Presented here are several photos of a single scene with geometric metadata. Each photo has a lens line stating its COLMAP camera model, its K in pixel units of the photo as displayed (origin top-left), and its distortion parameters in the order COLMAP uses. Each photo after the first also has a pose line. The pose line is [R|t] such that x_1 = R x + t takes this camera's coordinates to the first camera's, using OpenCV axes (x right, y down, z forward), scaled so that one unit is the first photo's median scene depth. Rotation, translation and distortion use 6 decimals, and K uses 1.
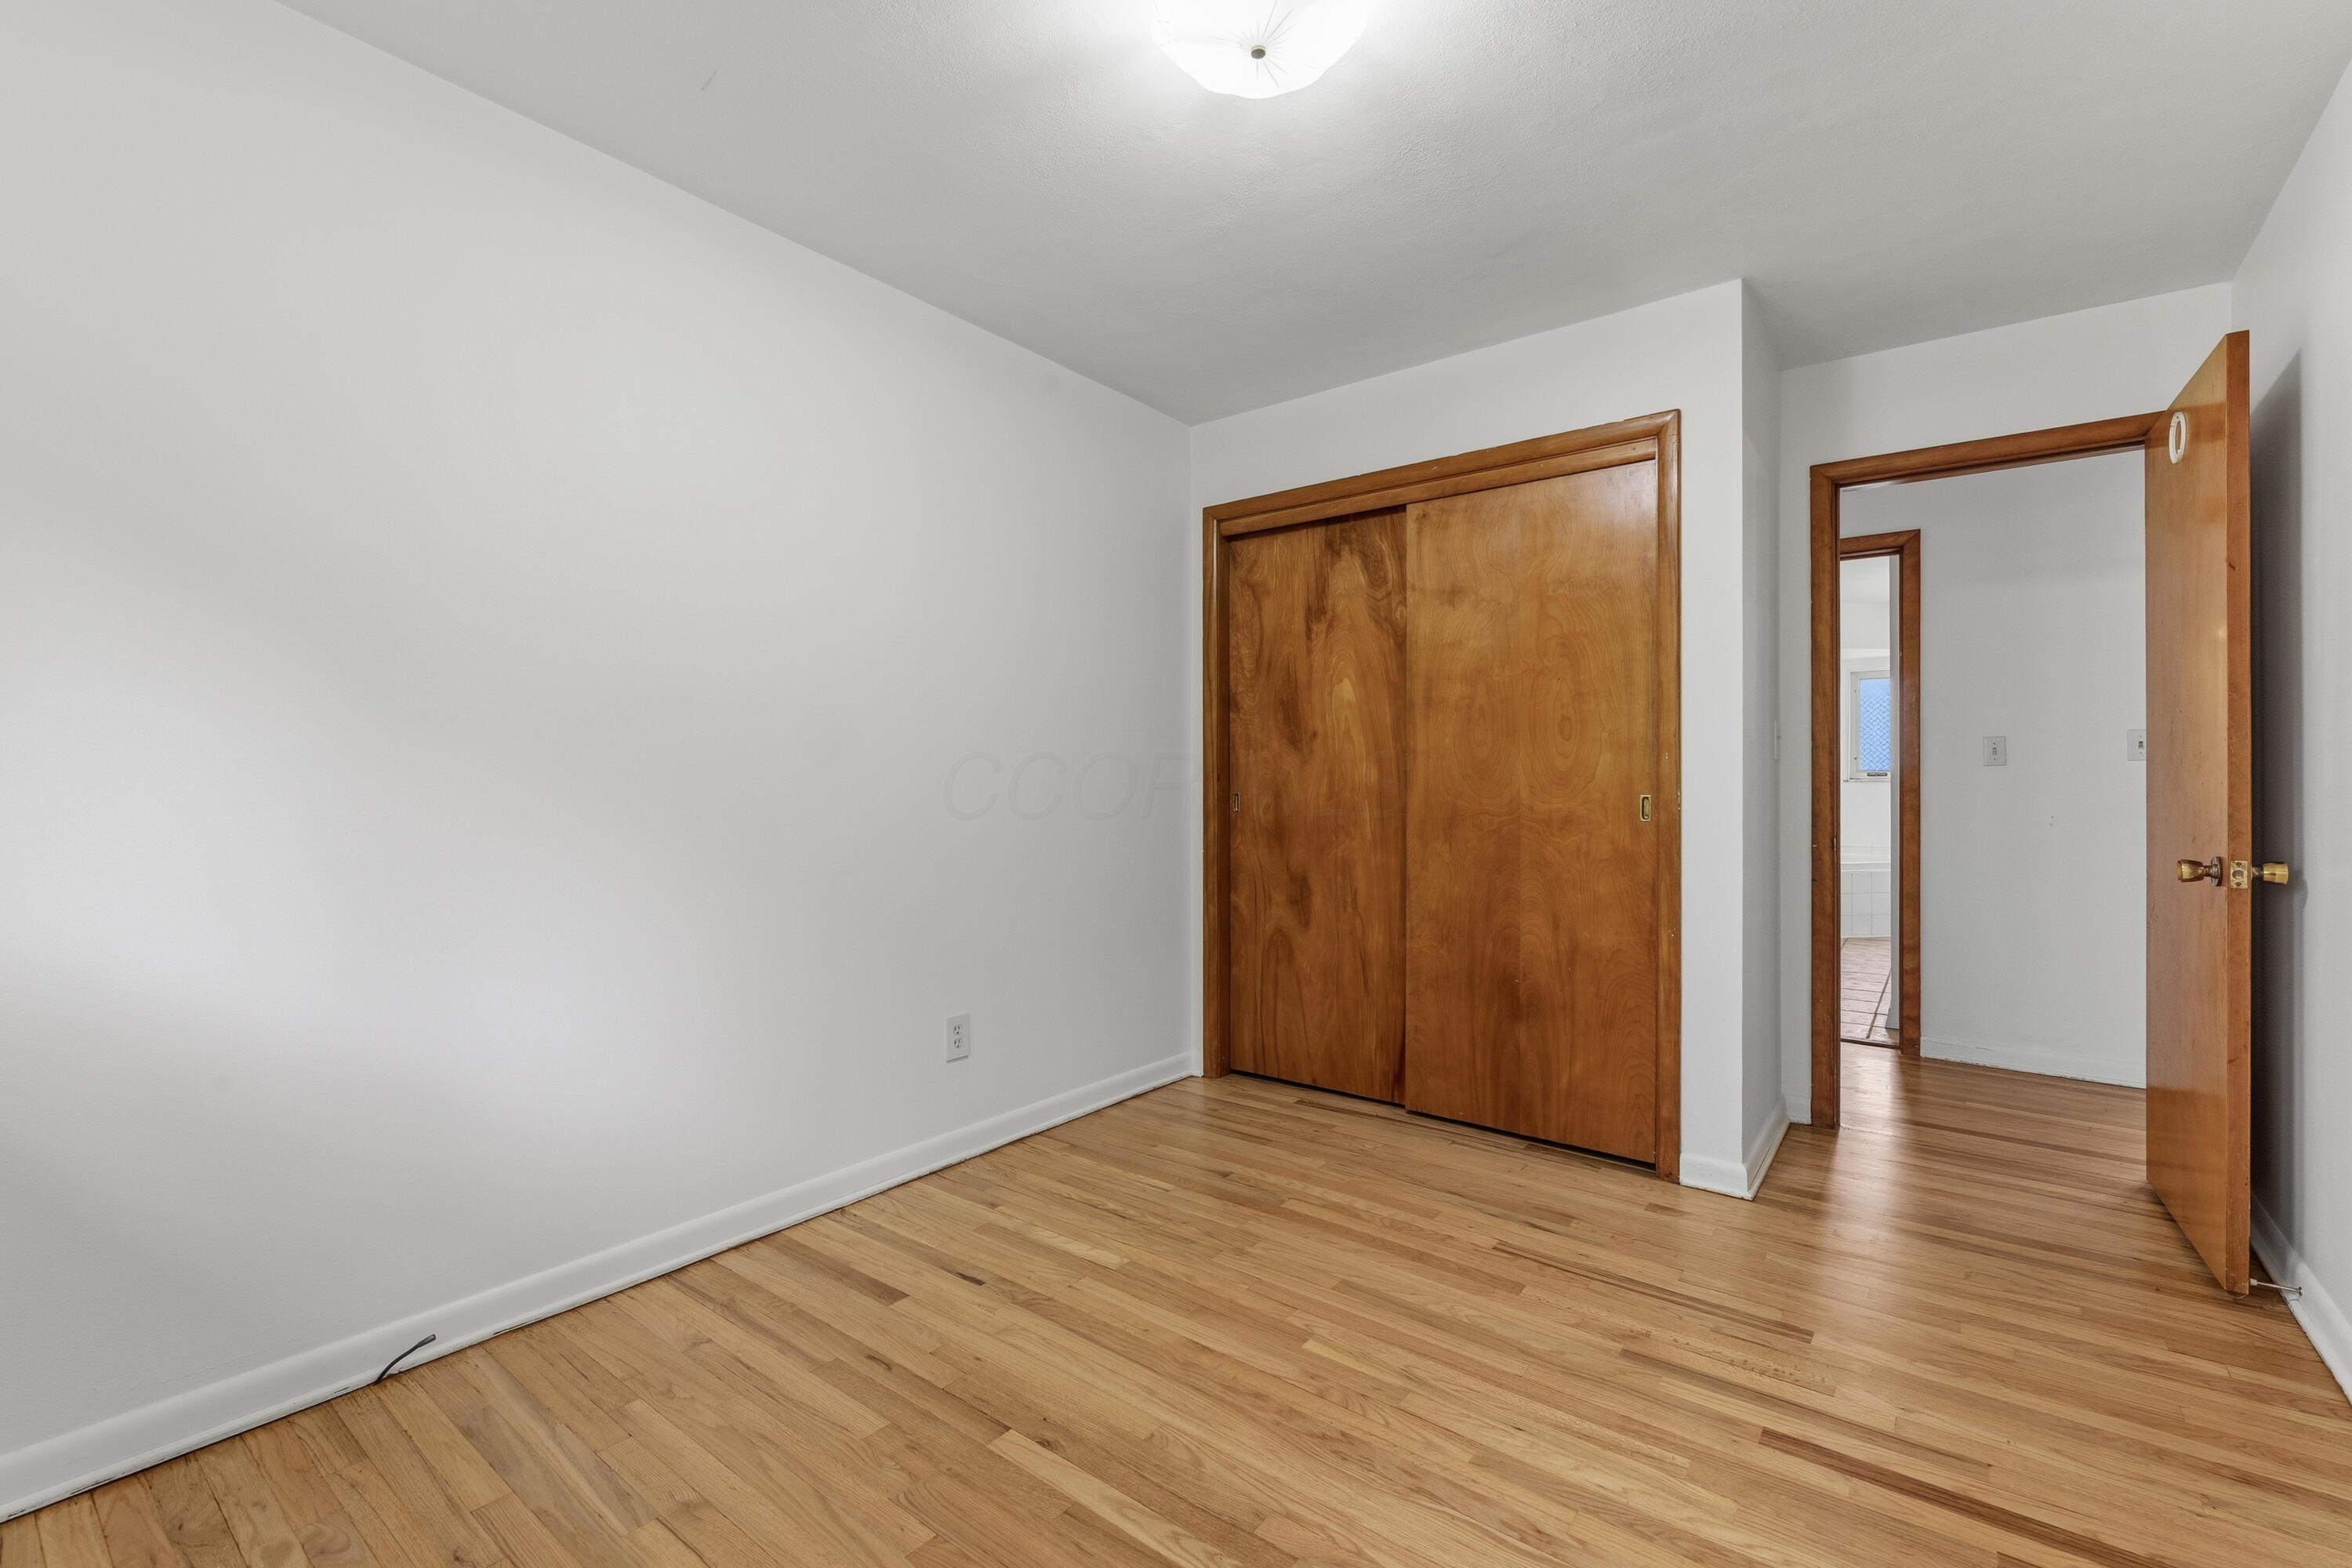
lens RADIAL K [[1006.2, 0, 1186.2], [0, 1006.2, 779.1], [0, 0, 1]] dist [0.002302, 0.000028]
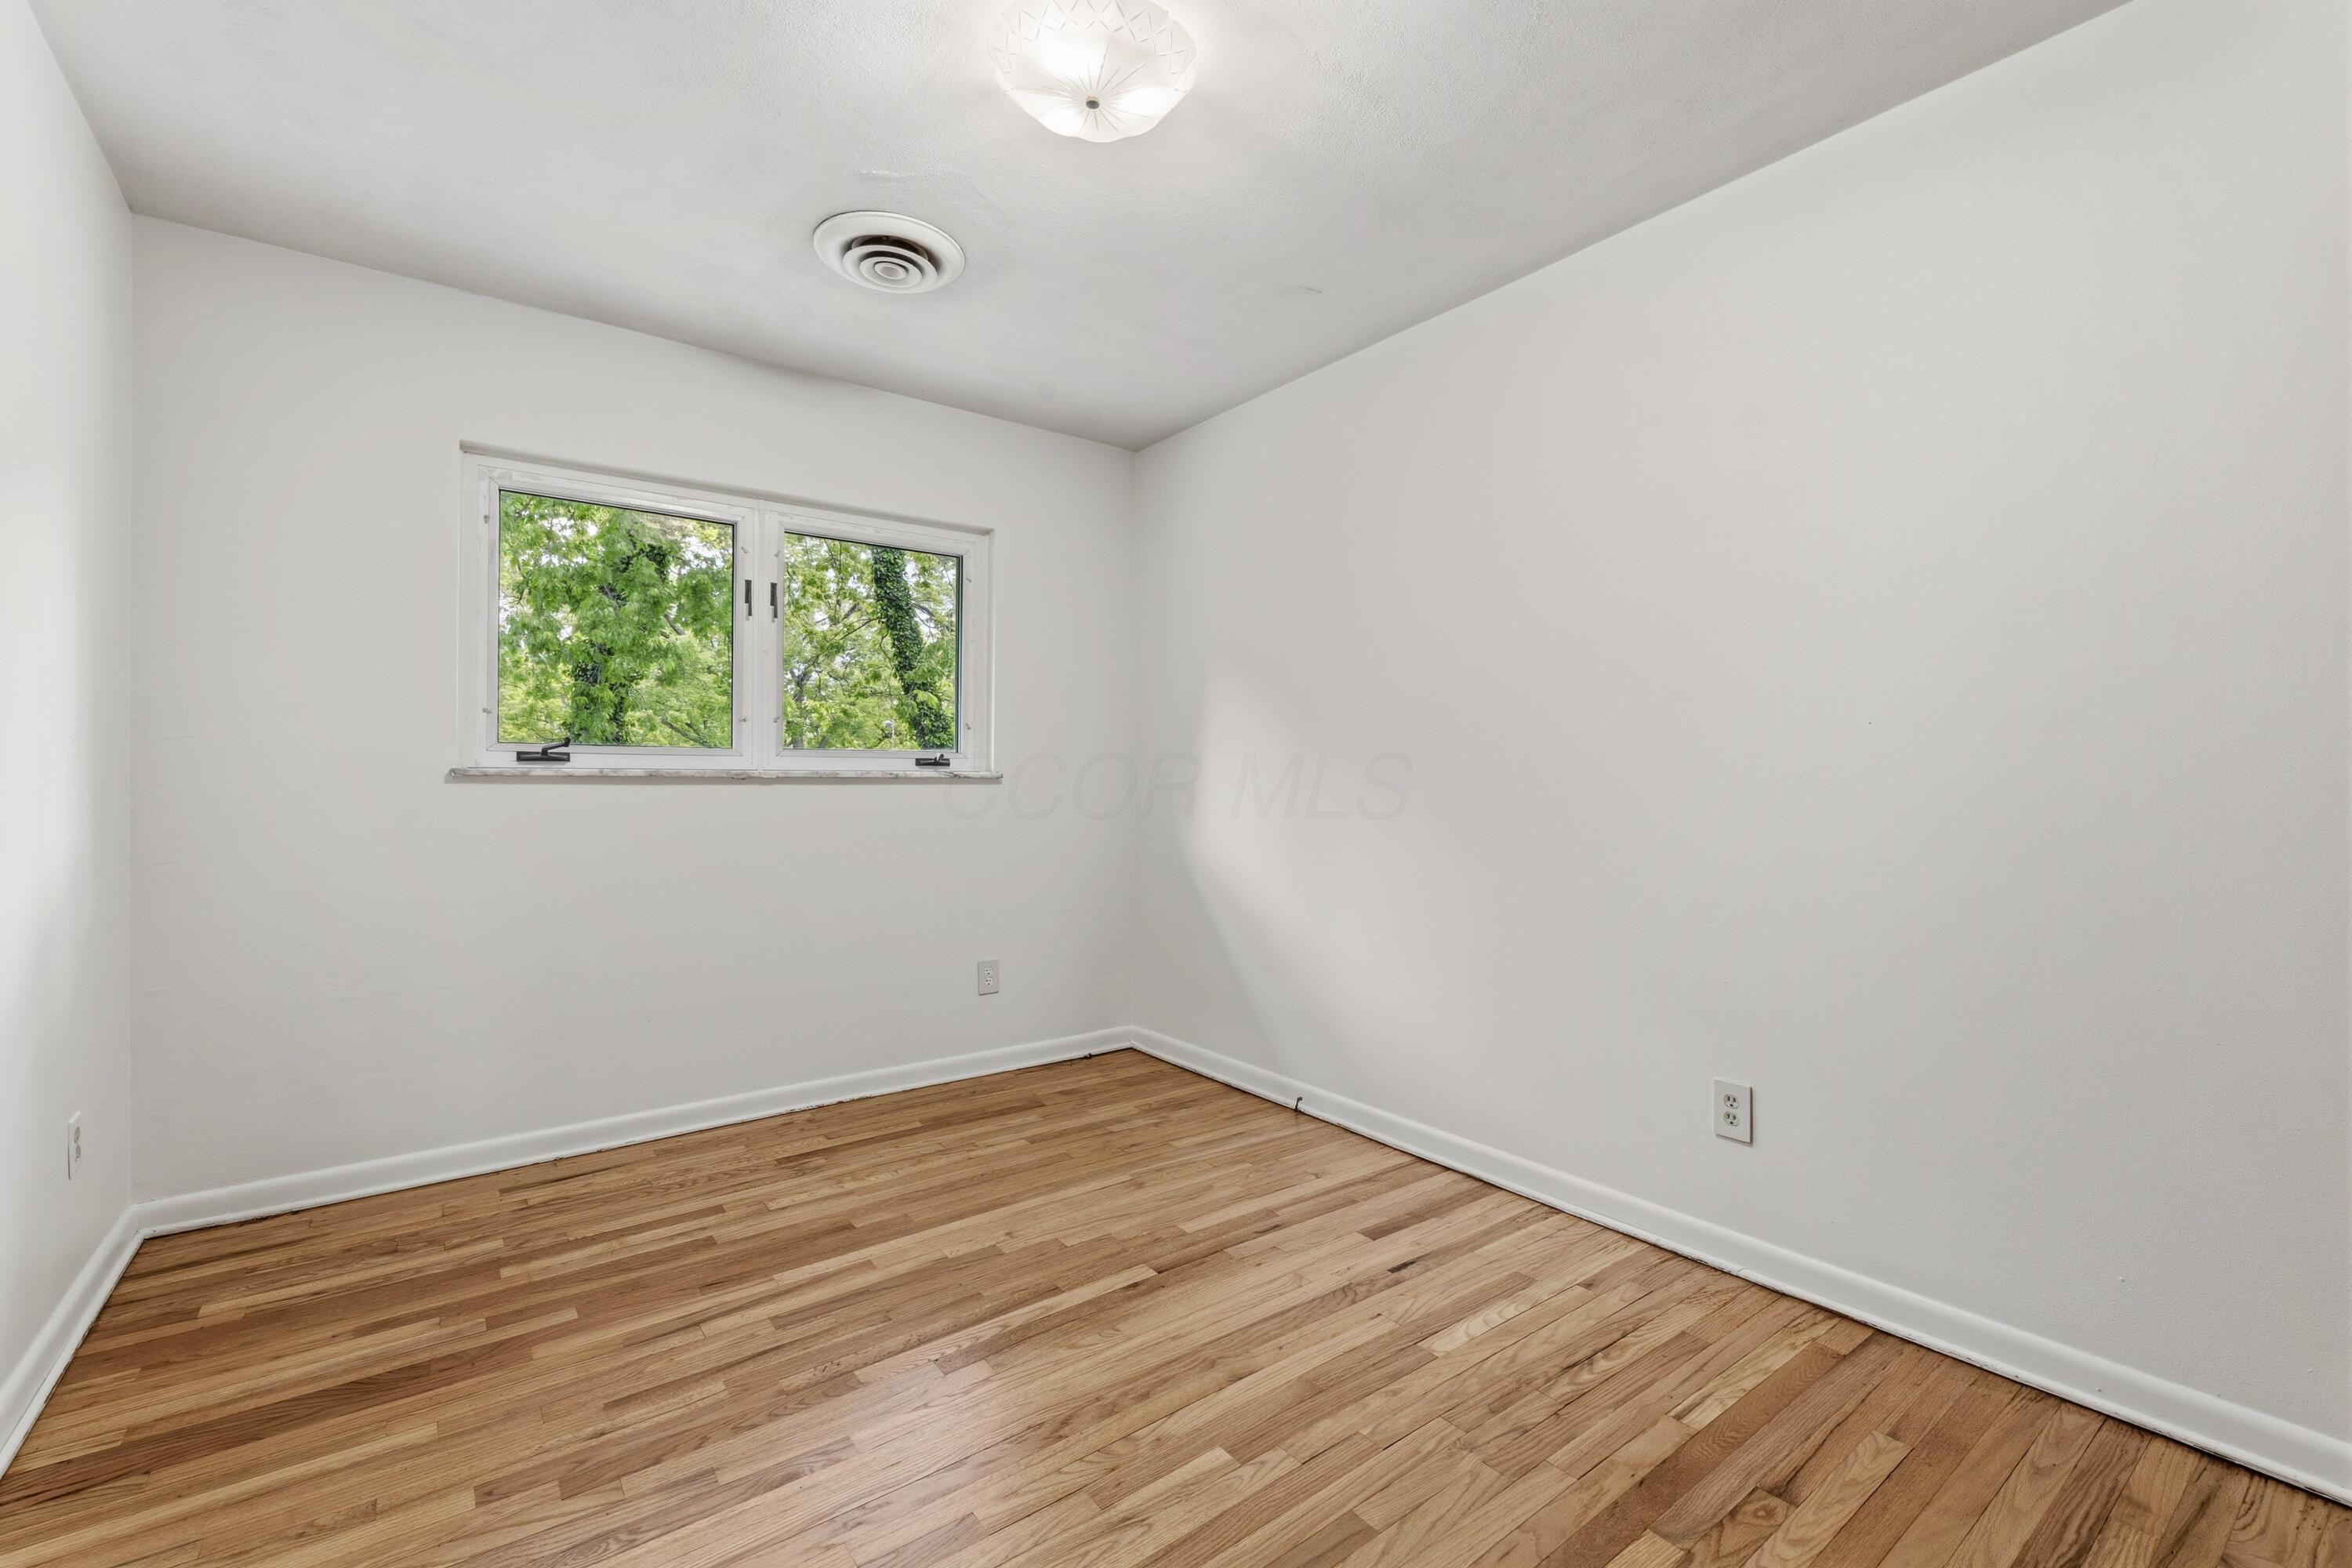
lens RADIAL K [[1006.2, 0, 1186.2], [0, 1006.2, 779.1], [0, 0, 1]] dist [0.002302, 0.000028]
pose [[-0.261371, -0.006792, -0.965214, 0.864800], [0.000455, 0.999974, -0.007160, 0.010784], [0.965238, -0.002311, -0.261361, 1.101437]]
